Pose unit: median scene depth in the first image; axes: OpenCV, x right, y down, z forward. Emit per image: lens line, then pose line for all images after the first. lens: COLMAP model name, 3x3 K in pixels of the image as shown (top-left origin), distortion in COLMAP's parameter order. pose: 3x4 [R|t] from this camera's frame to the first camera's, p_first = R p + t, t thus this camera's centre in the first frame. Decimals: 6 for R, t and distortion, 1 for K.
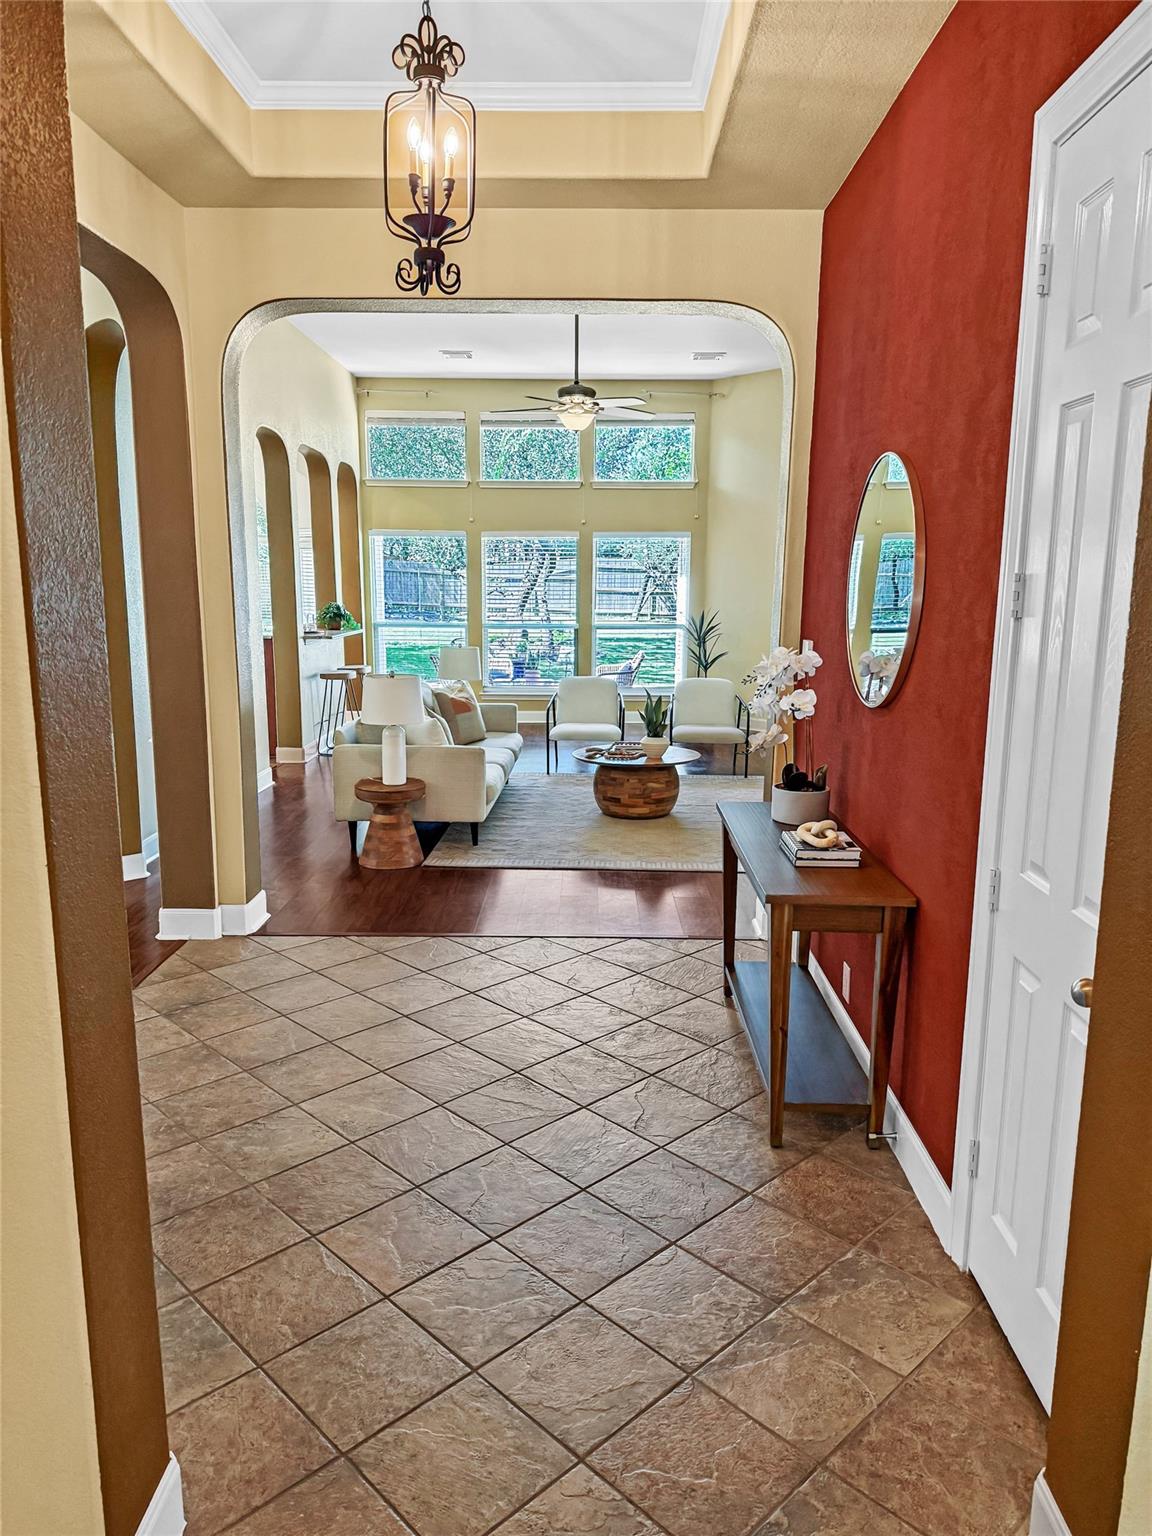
lens RADIAL K [[1071.1, 0, 572.1], [0, 1071.1, 770.0], [0, 0, 1]] dist [0.061412, -0.080800]
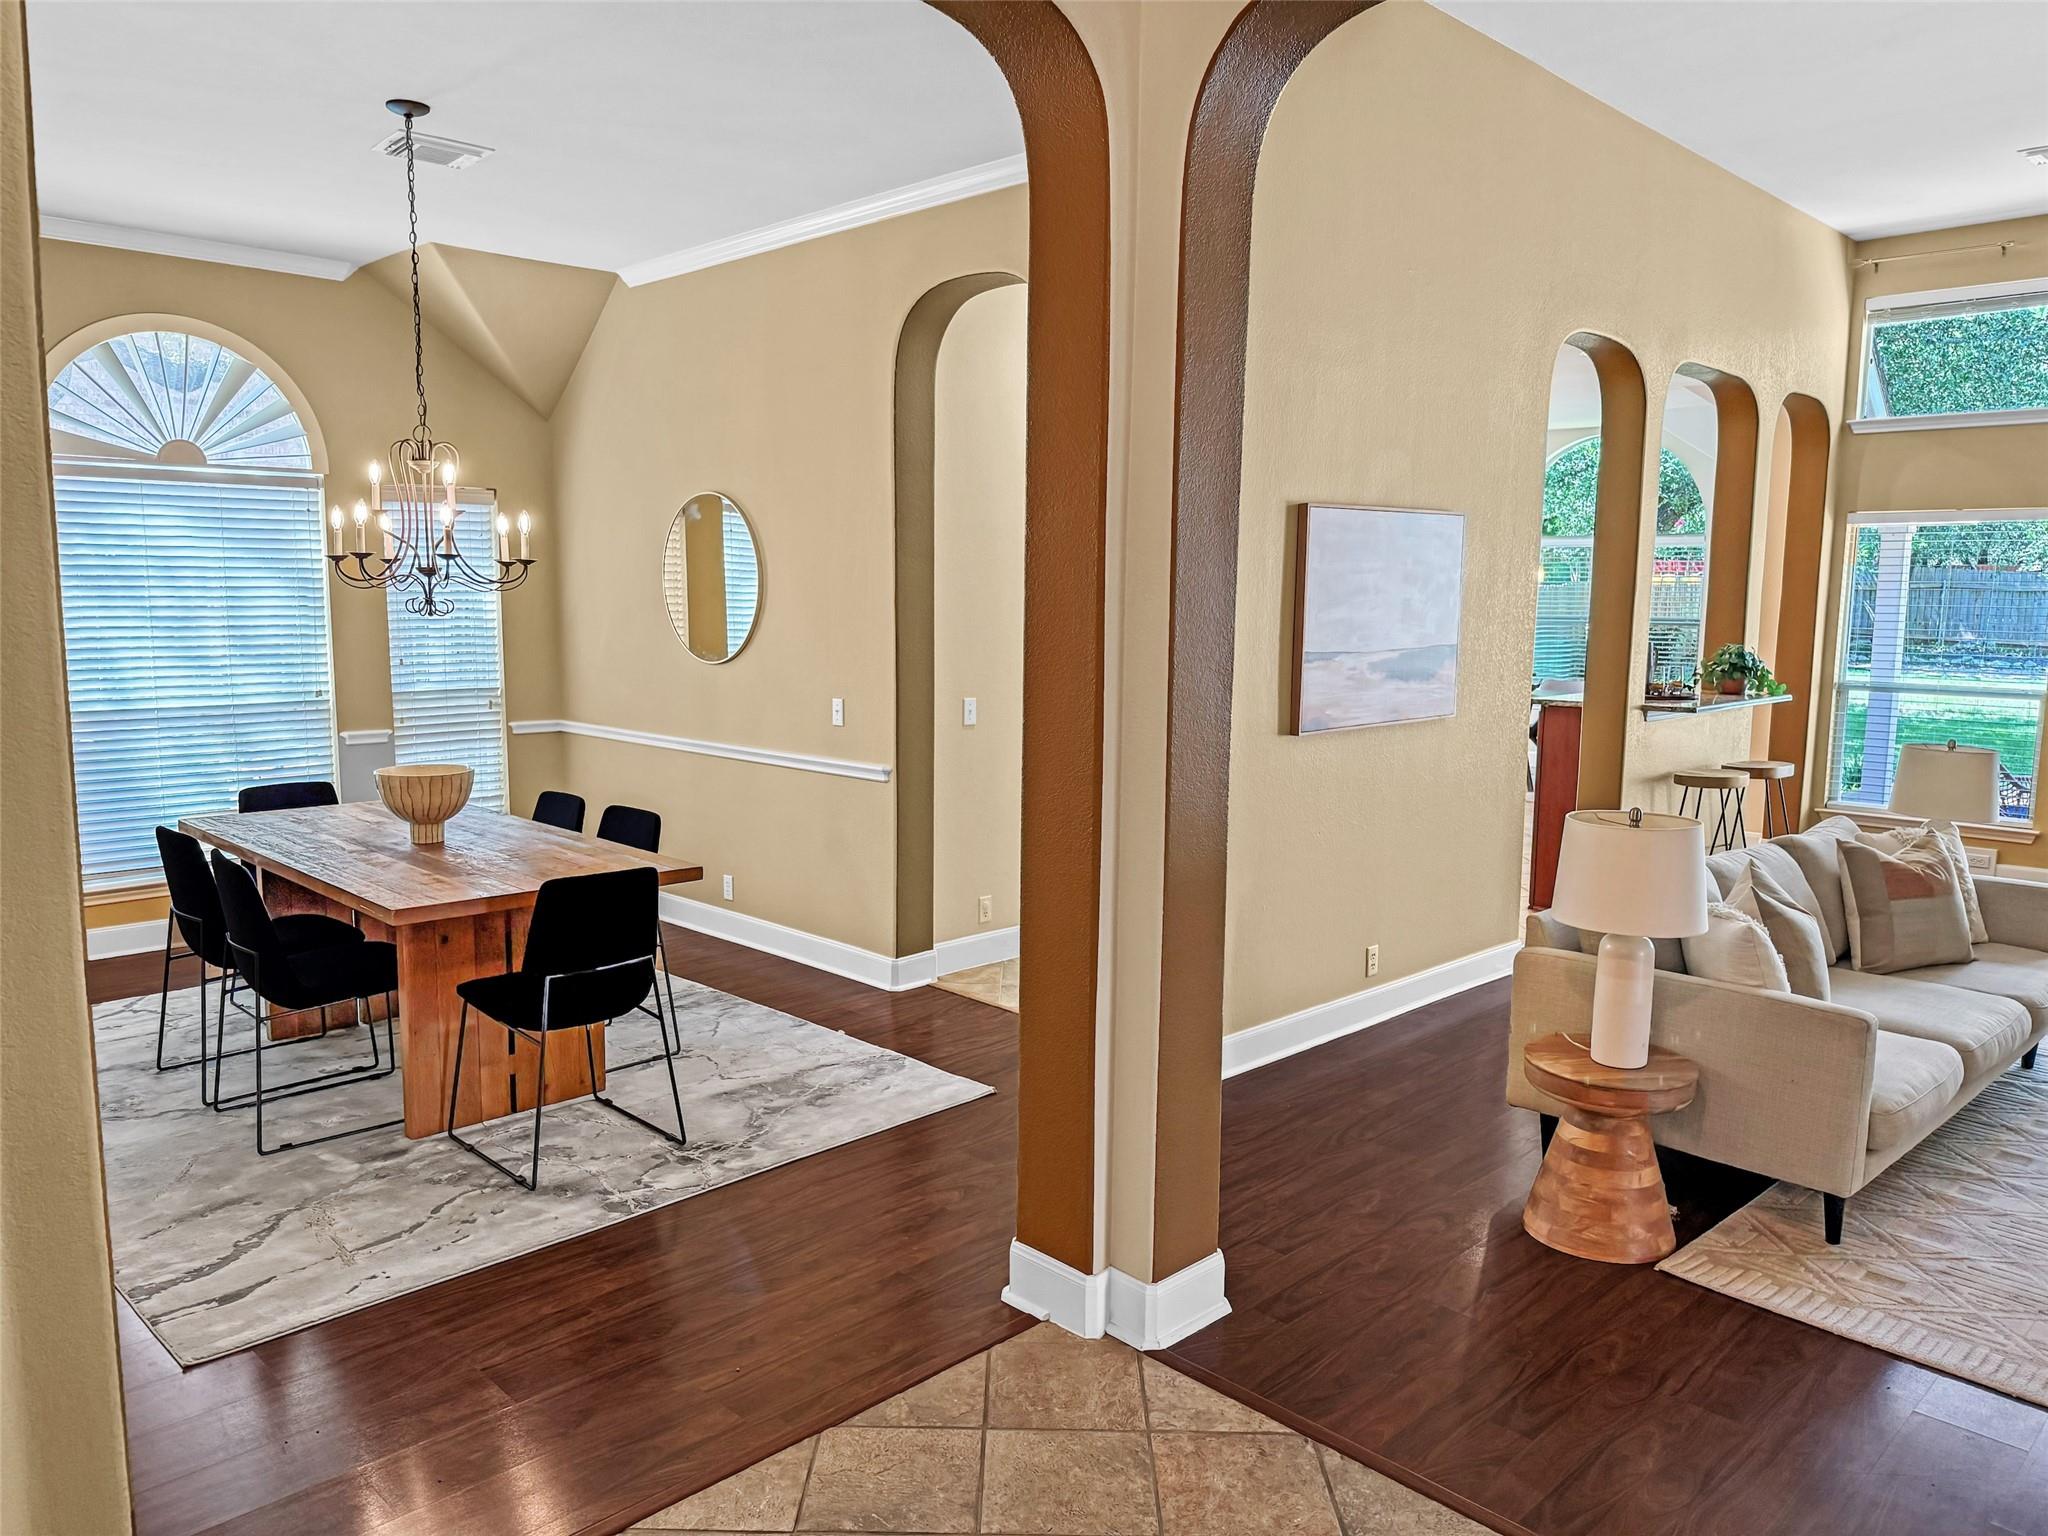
lens RADIAL K [[1428.1, 0, 1020.1], [0, 1428.1, 771.2], [0, 0, 1]] dist [0.061412, -0.080800]
pose [[0.712497, 0.084434, -0.696577, 0.061161], [-0.125293, 0.992088, -0.007903, -0.068656], [0.690398, 0.092908, 0.717439, 0.382968]]
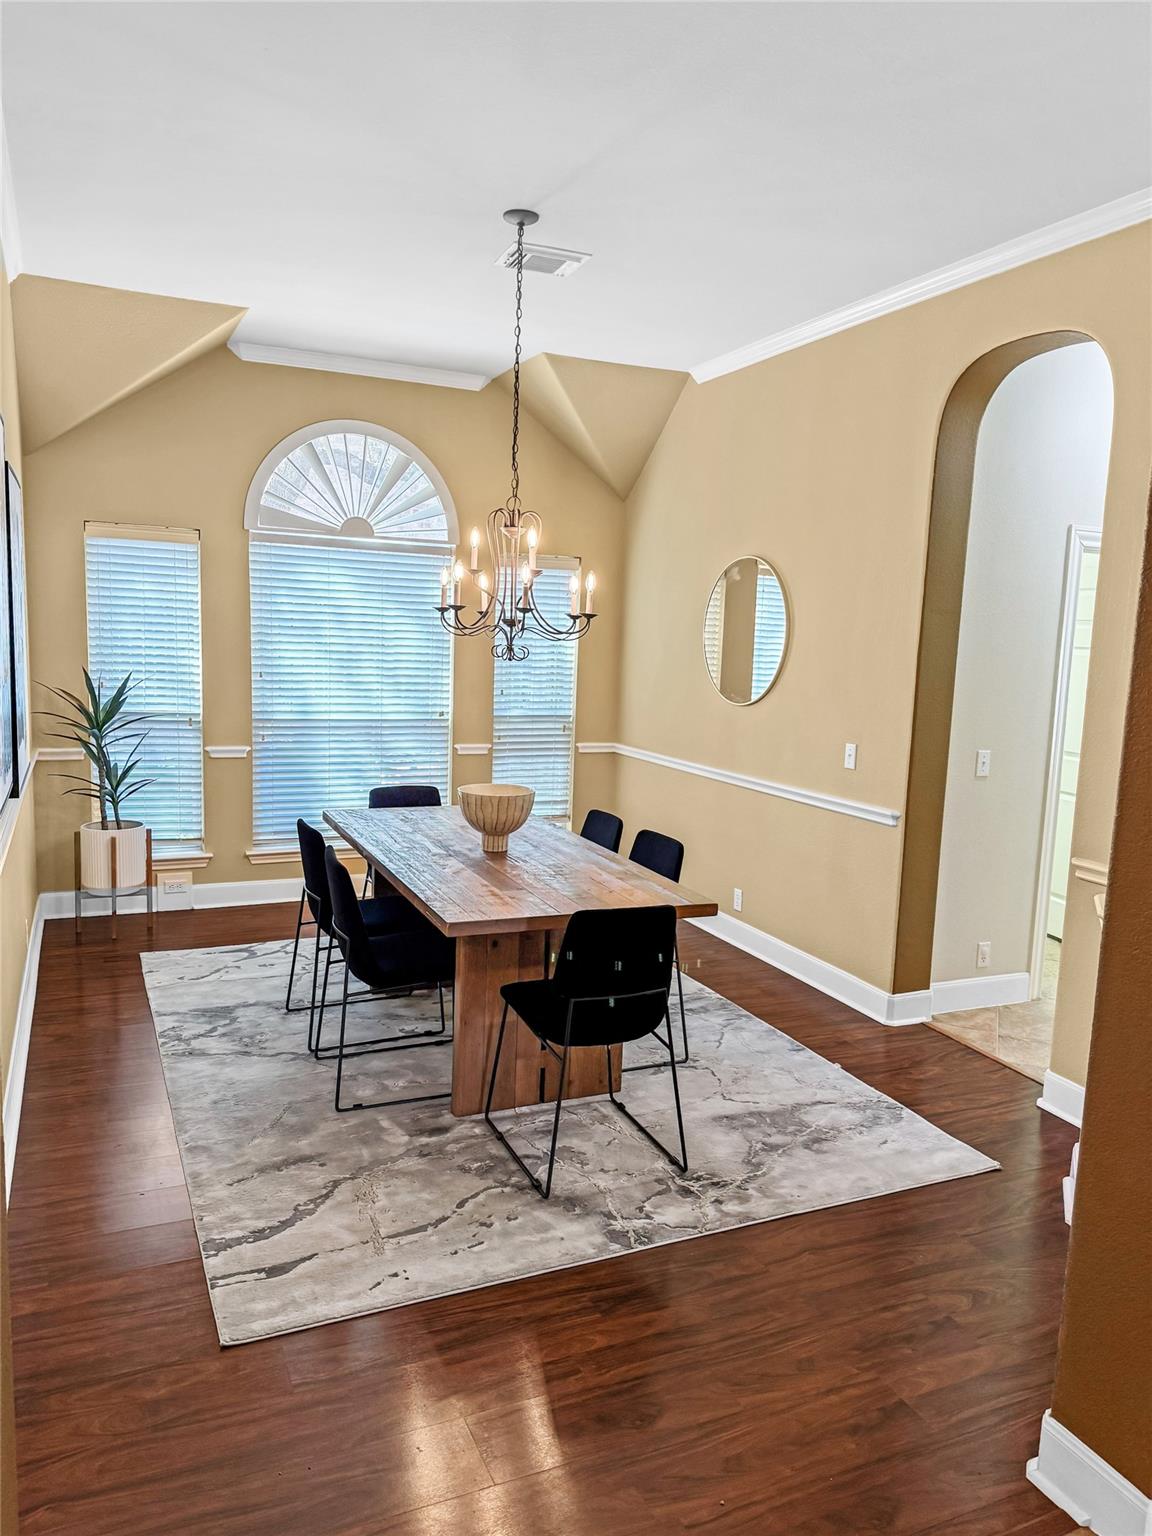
lens RADIAL K [[1071.1, 0, 563.0], [0, 1071.1, 766.5], [0, 0, 1]] dist [0.061412, -0.080800]
pose [[0.408524, 0.120521, -0.904756, -0.073741], [-0.193741, 0.980106, 0.043079, -0.087246], [0.891949, 0.157690, 0.423747, 0.464006]]
